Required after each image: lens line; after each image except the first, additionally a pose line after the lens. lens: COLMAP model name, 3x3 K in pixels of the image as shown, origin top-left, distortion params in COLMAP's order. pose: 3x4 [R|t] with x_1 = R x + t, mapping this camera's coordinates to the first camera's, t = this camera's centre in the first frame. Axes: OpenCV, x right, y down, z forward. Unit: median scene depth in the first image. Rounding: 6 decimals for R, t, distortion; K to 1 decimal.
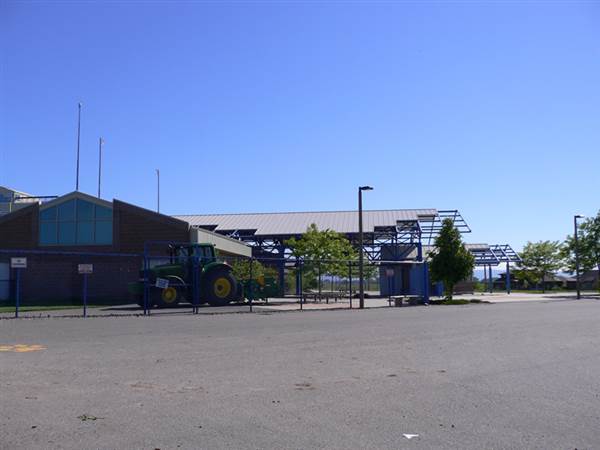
lens RADIAL K [[637.0, 0, 296.2], [0, 637.0, 225.0], [0, 0, 1]] dist [-0.068650, 0.000000]
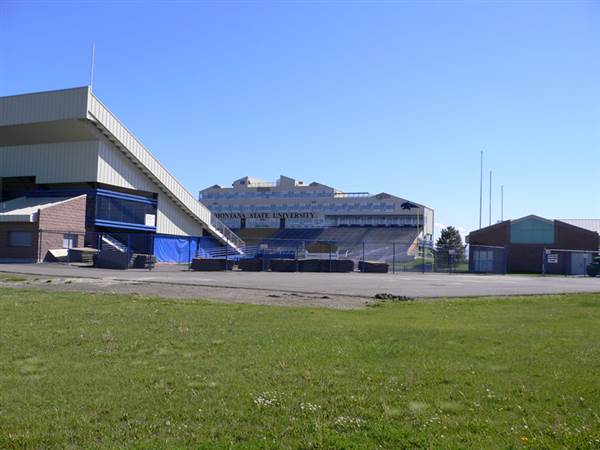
lens RADIAL K [[637.0, 0, 298.0], [0, 637.0, 226.6], [0, 0, 1]] dist [-0.068650, 0.000000]
pose [[0.957516, 0.023936, -0.287386, -0.215825], [-0.014054, 0.999238, 0.036400, -0.034215], [0.288039, -0.030815, 0.957123, -0.453795]]
